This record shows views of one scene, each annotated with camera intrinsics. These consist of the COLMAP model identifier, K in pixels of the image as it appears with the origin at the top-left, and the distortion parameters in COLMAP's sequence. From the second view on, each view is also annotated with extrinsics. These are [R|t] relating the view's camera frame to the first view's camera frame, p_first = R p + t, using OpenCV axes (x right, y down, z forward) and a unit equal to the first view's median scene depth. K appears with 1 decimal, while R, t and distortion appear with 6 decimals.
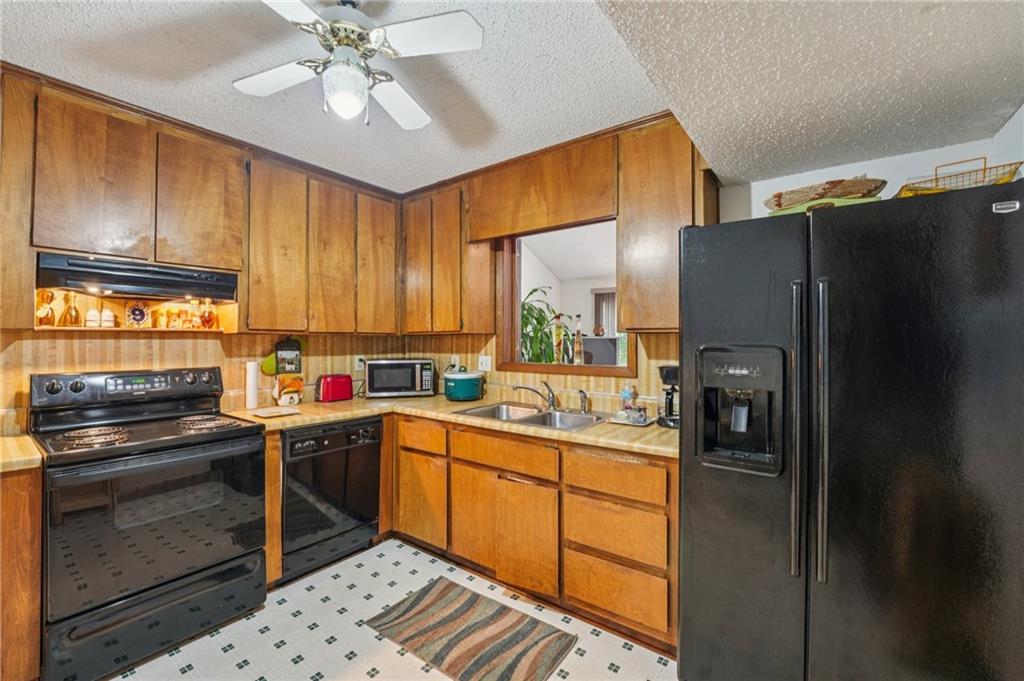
lens RADIAL K [[429.5, 0, 506.3], [0, 429.5, 335.6], [0, 0, 1]] dist [-0.021477, 0.000853]
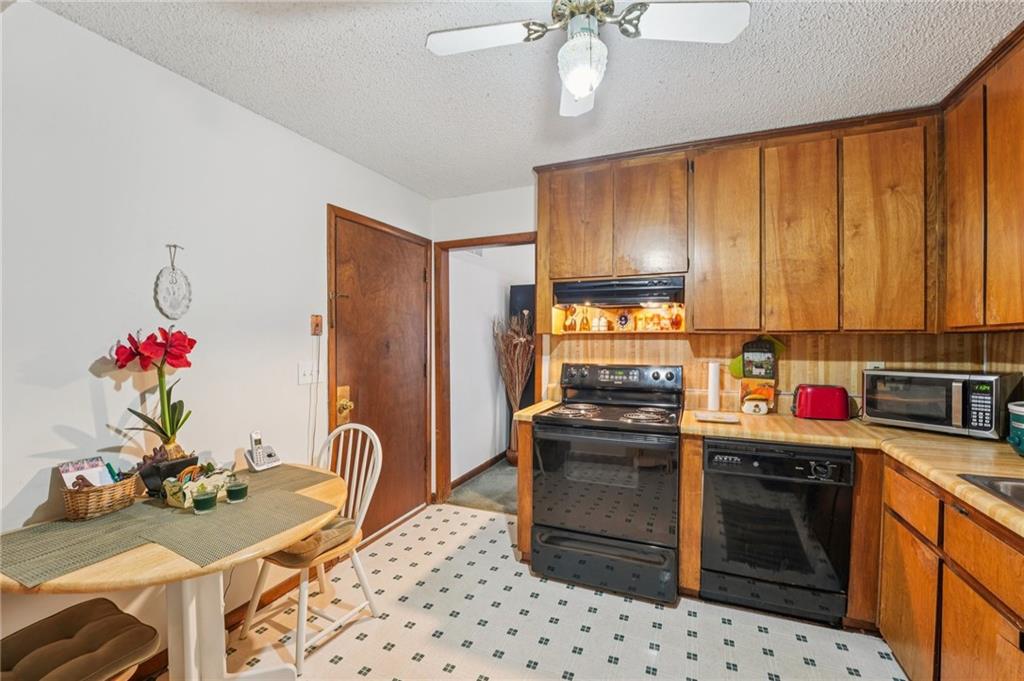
lens RADIAL K [[429.5, 0, 512.7], [0, 429.5, 347.9], [0, 0, 1]] dist [-0.021477, 0.000853]
pose [[0.242753, 0.017626, -0.969928, 0.239342], [0.010531, 0.999728, 0.020803, 0.002169], [0.970031, -0.015264, 0.242502, 0.314533]]
